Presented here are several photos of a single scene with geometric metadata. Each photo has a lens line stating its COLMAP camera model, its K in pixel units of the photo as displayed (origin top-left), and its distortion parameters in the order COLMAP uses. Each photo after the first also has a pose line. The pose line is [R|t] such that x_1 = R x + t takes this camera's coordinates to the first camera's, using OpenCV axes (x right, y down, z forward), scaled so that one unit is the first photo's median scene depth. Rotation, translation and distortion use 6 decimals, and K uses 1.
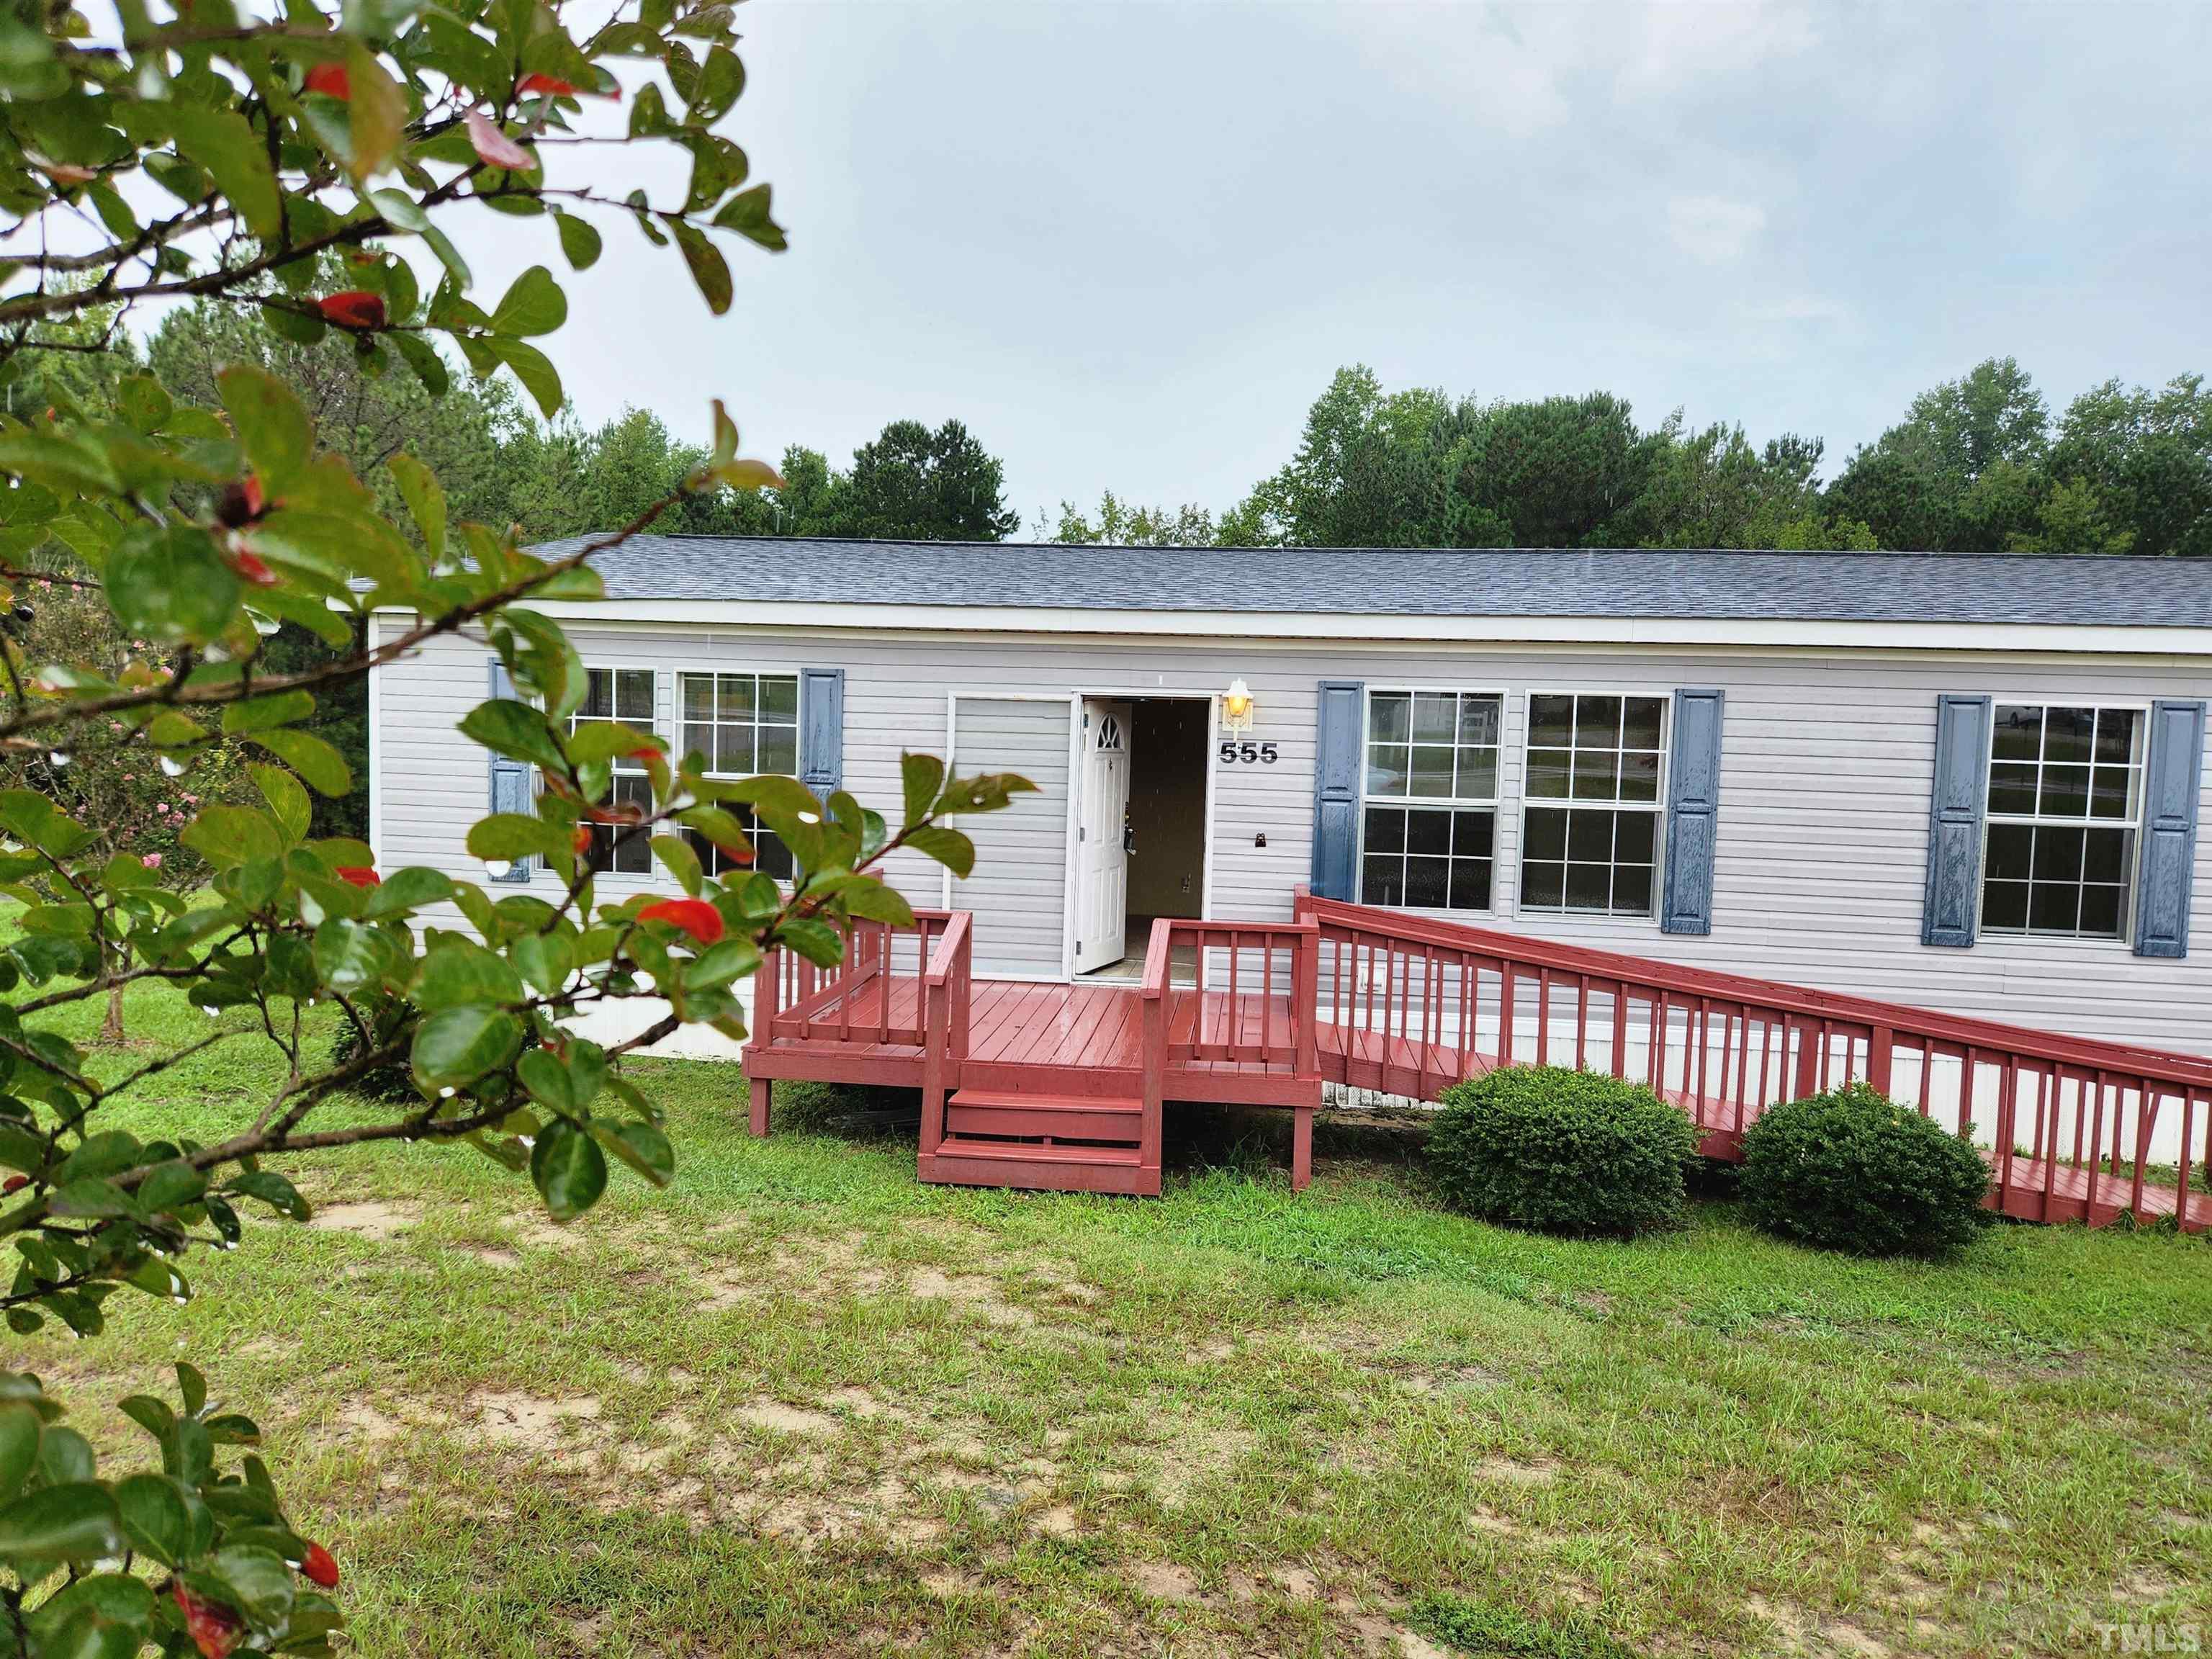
lens RADIAL K [[1477.4, 0, 1089.8], [0, 1477.4, 812.9], [0, 0, 1]] dist [0.071282, -0.069879]
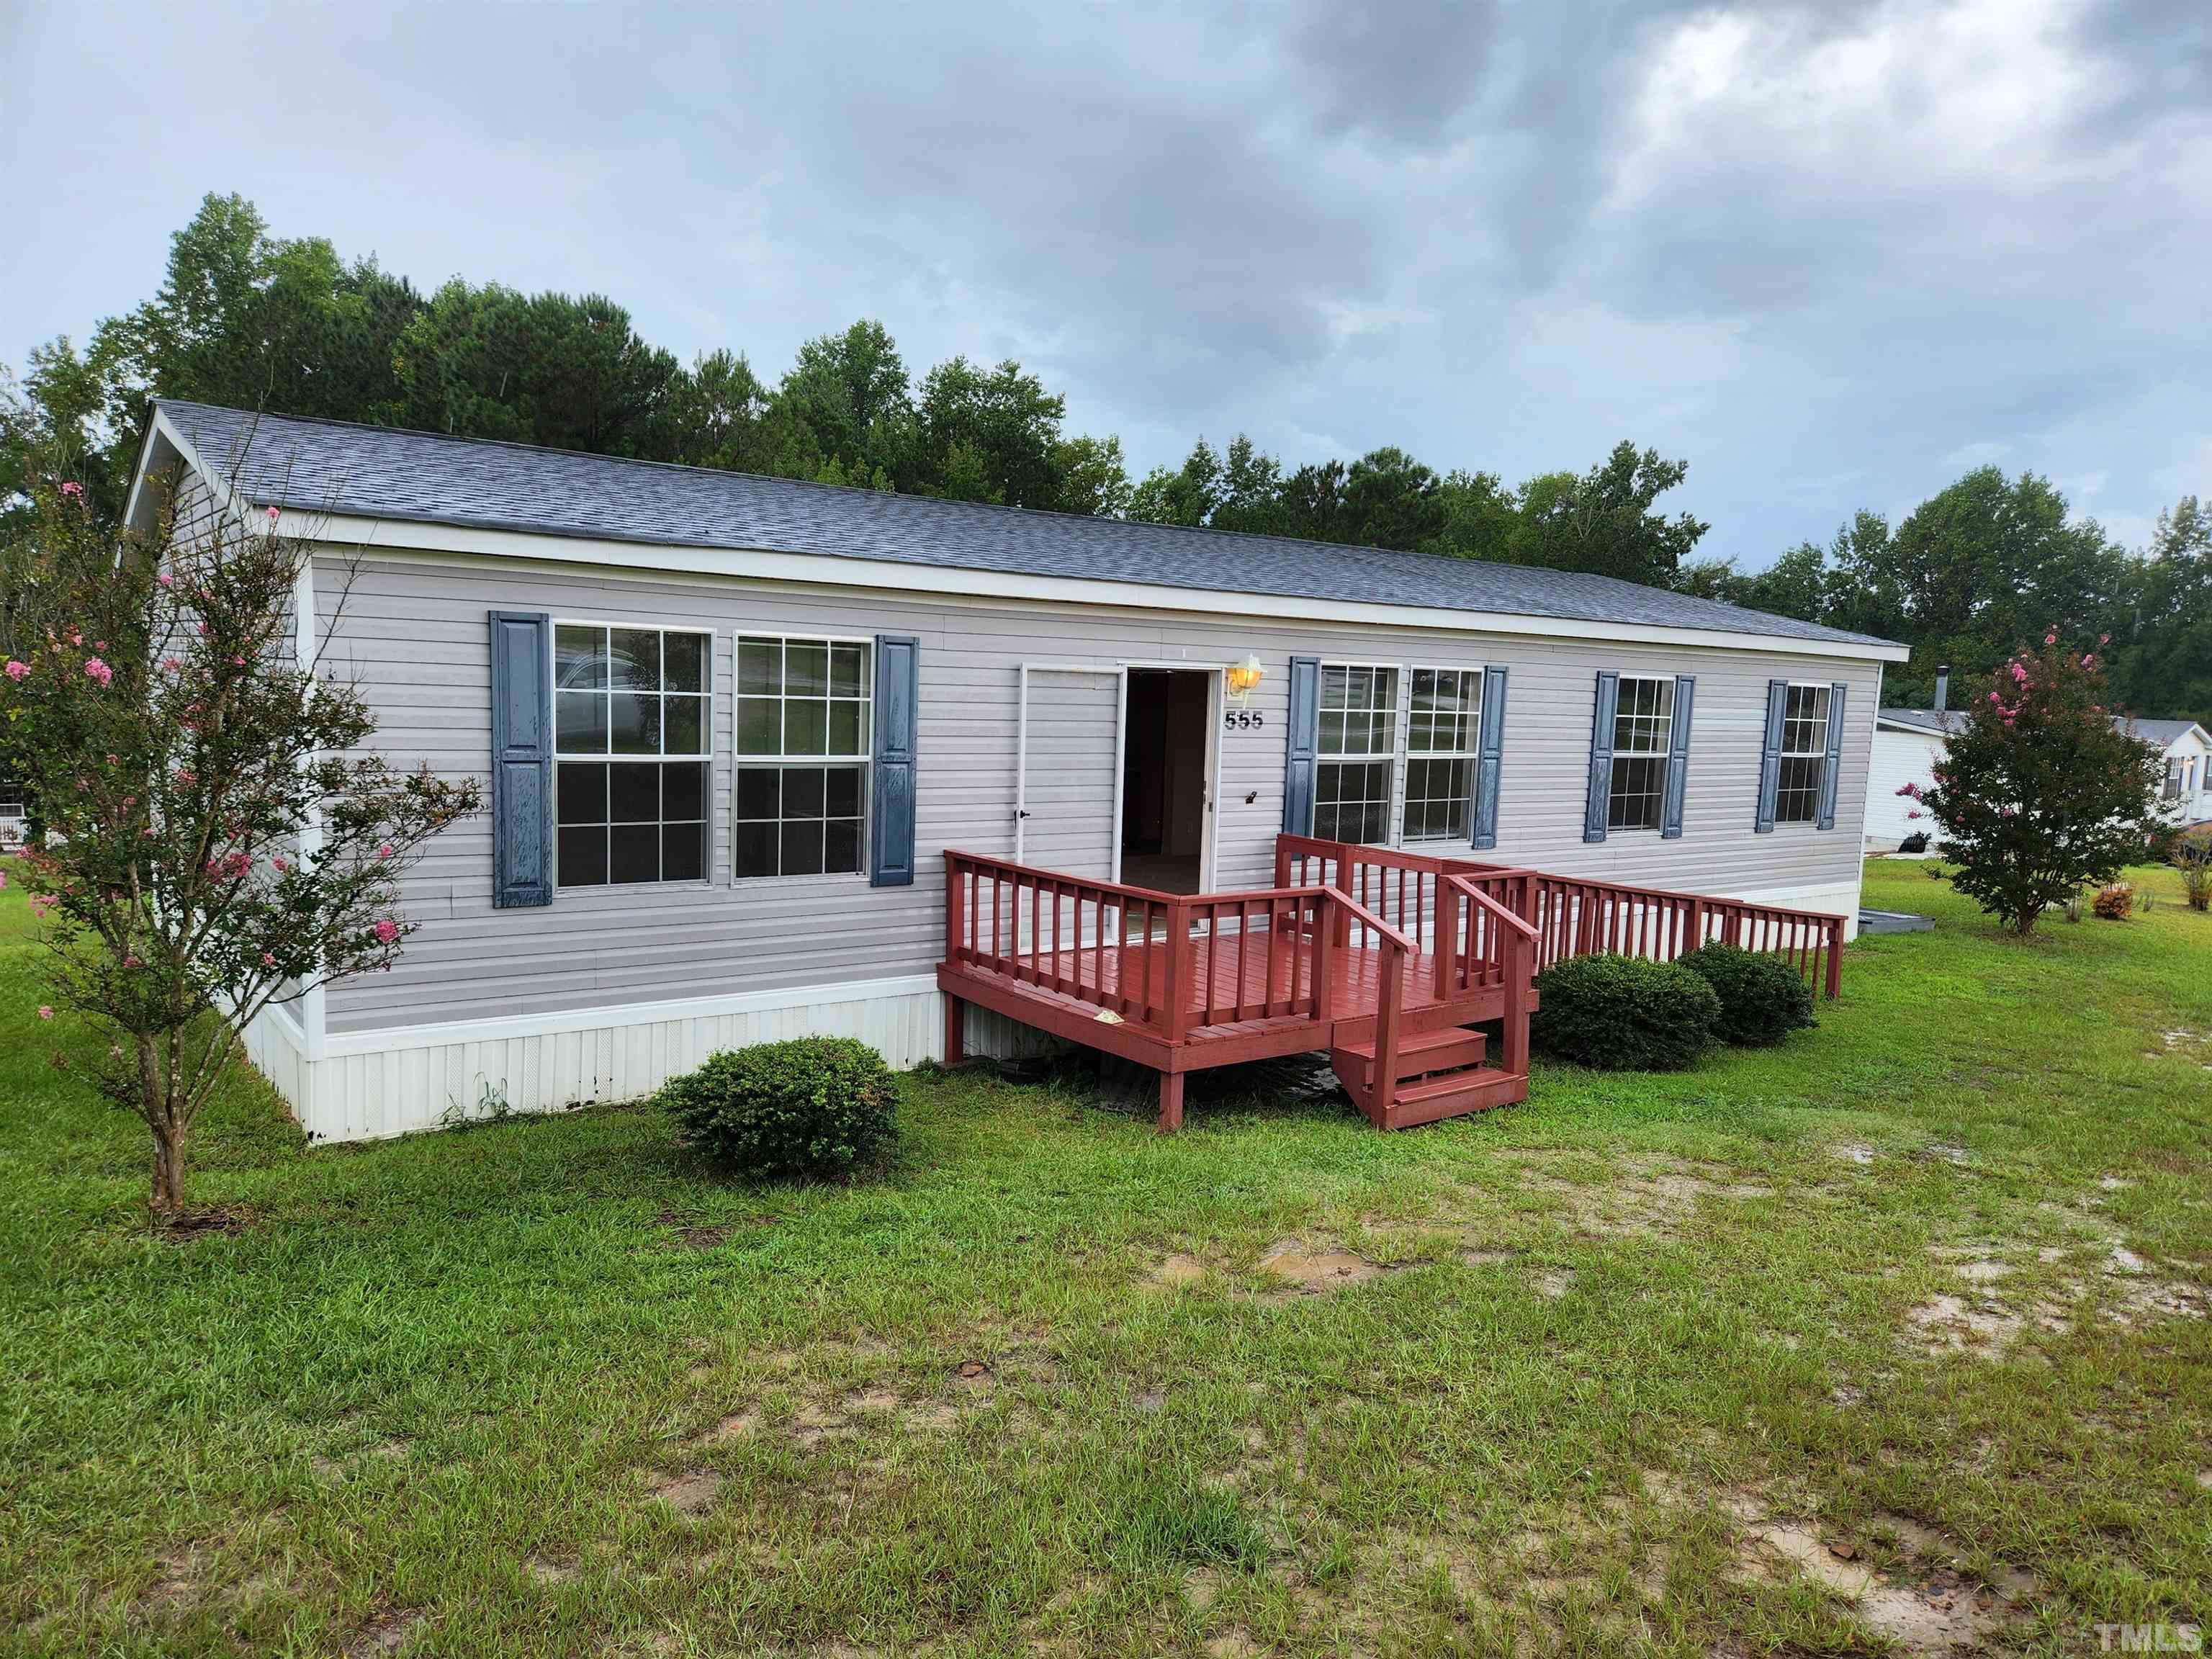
lens RADIAL K [[1497.5, 0, 1094.5], [0, 1497.5, 826.9], [0, 0, 1]] dist [0.095427, -0.097299]
pose [[0.718056, -0.073342, 0.692110, -0.807352], [0.022995, 0.996389, 0.081729, -0.058166], [-0.695606, -0.042771, 0.717150, 0.277683]]
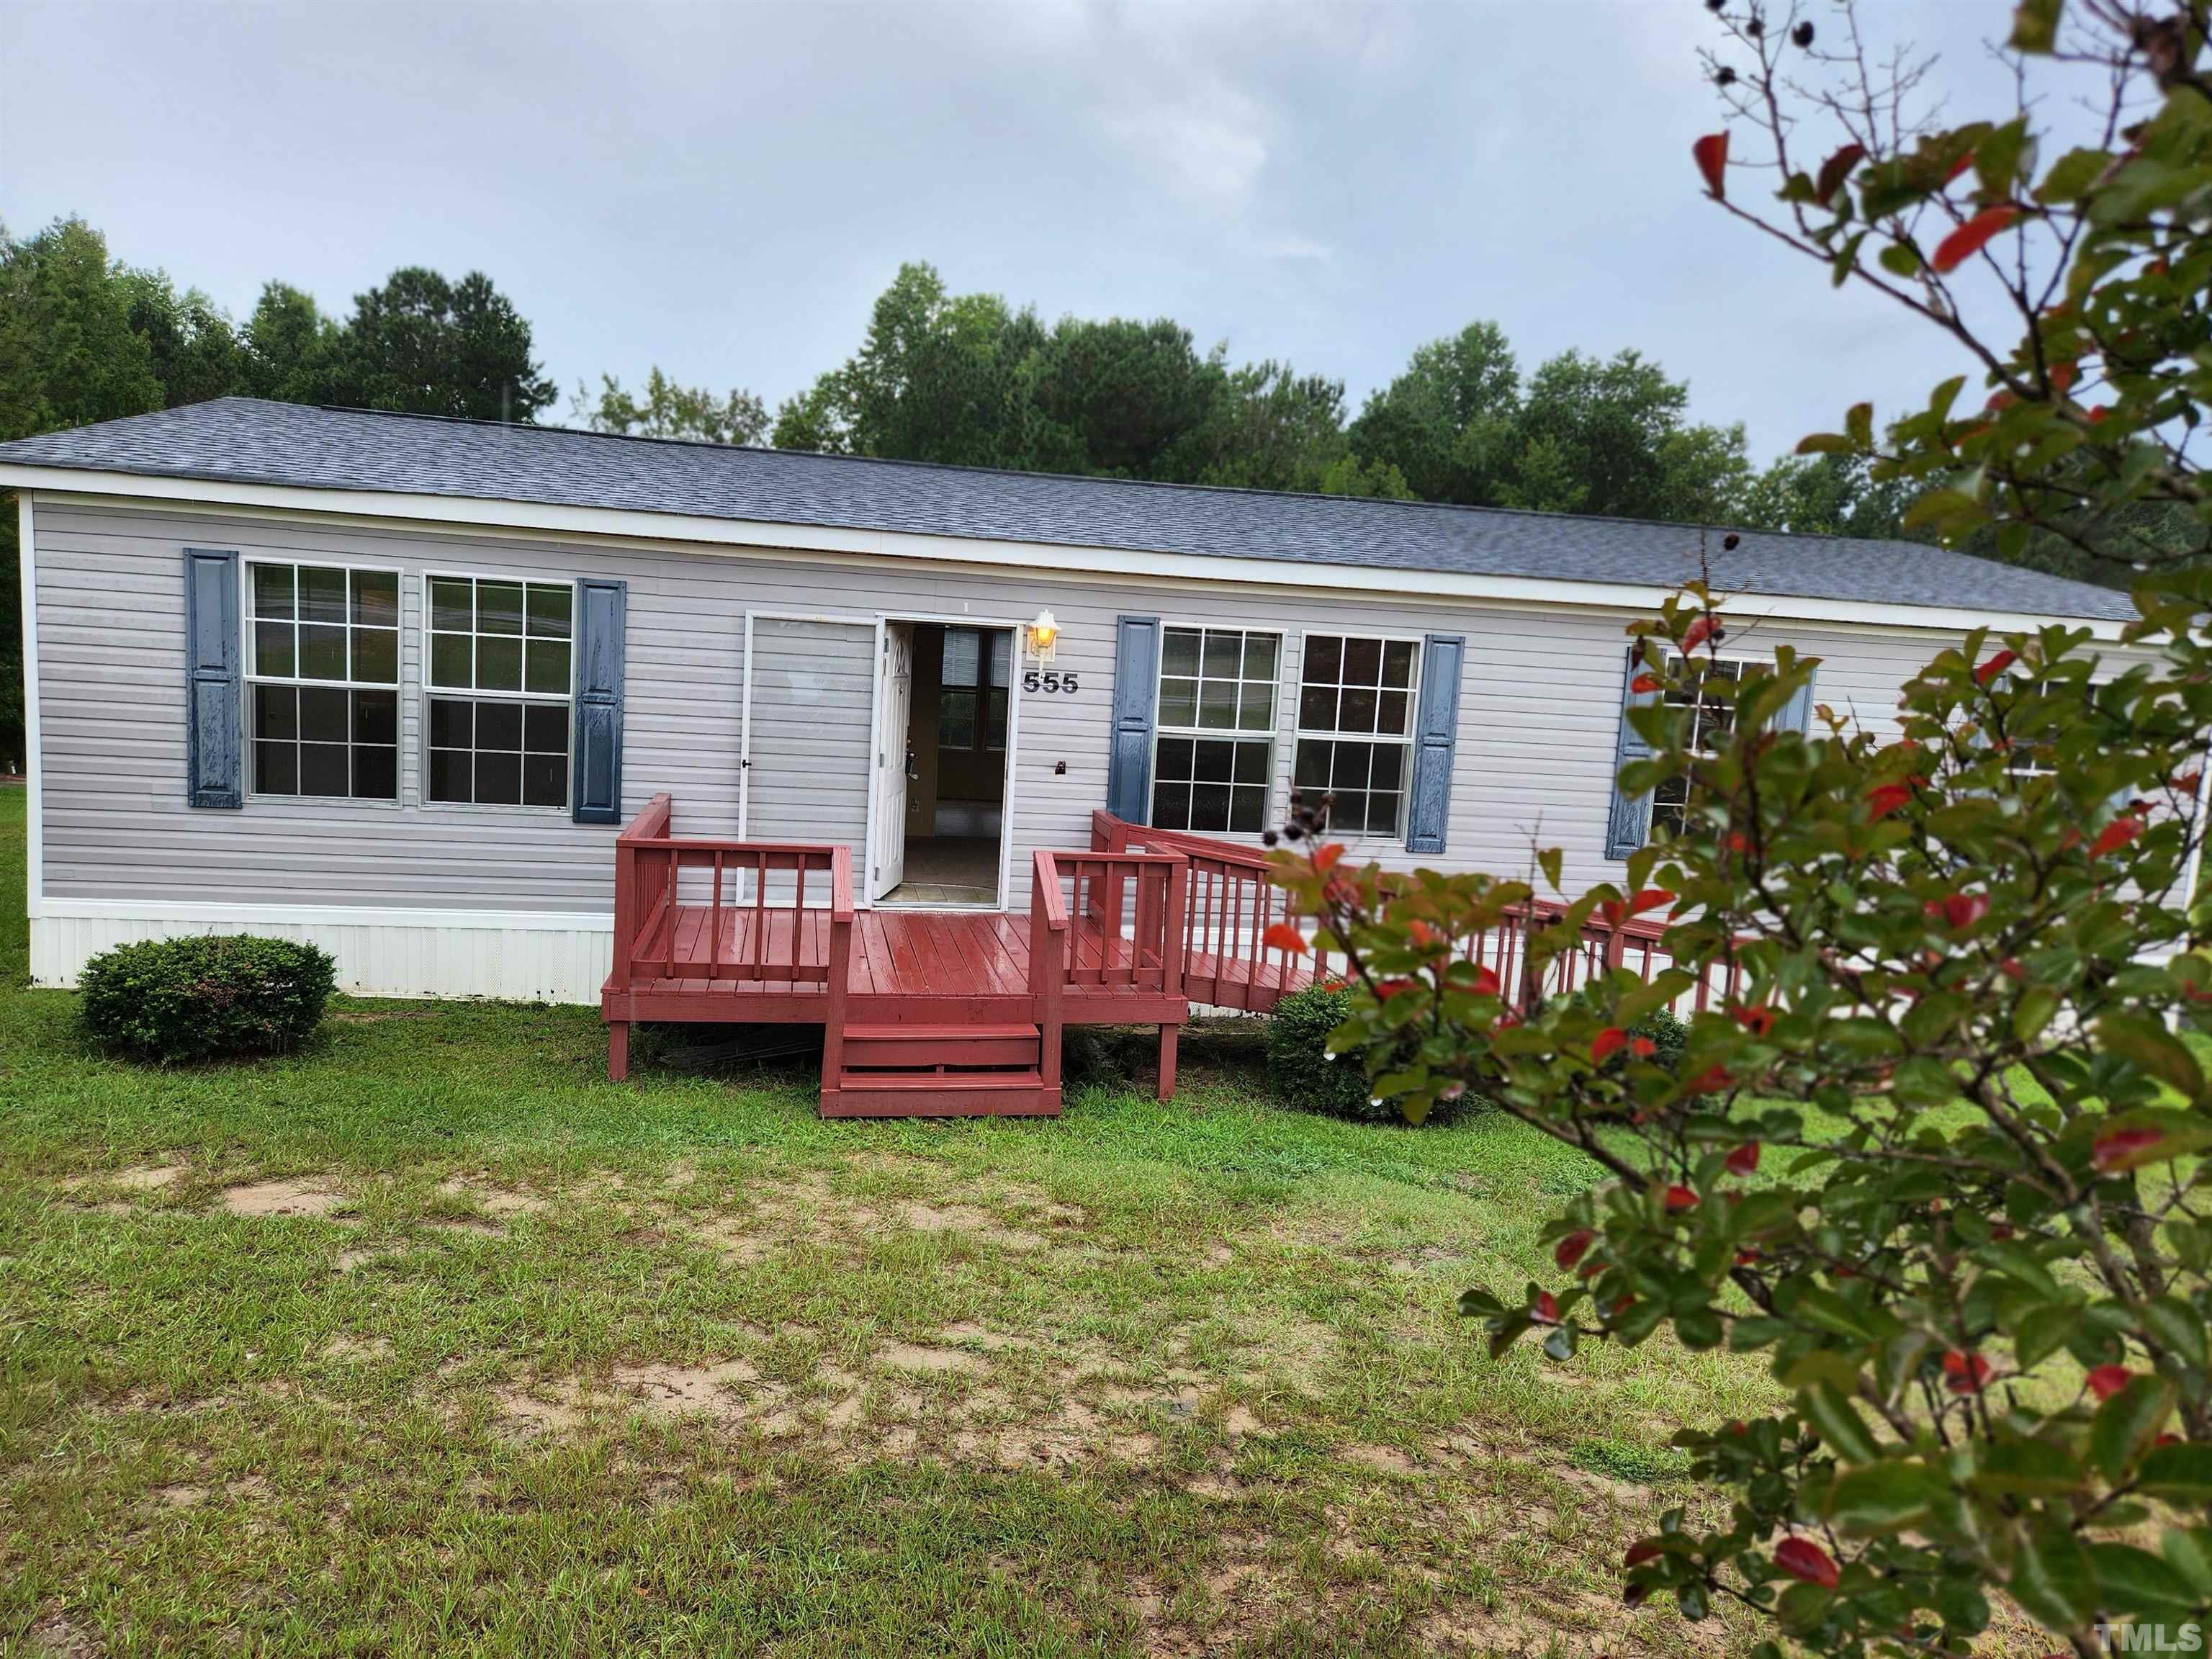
lens RADIAL K [[1477.9, 0, 1080.1], [0, 1477.9, 824.4], [0, 0, 1]] dist [0.066758, -0.056588]
pose [[0.953346, -0.007092, 0.301797, -0.188061], [-0.015391, 0.997282, 0.072054, -0.017047], [-0.301487, -0.073337, 0.950646, 0.009600]]
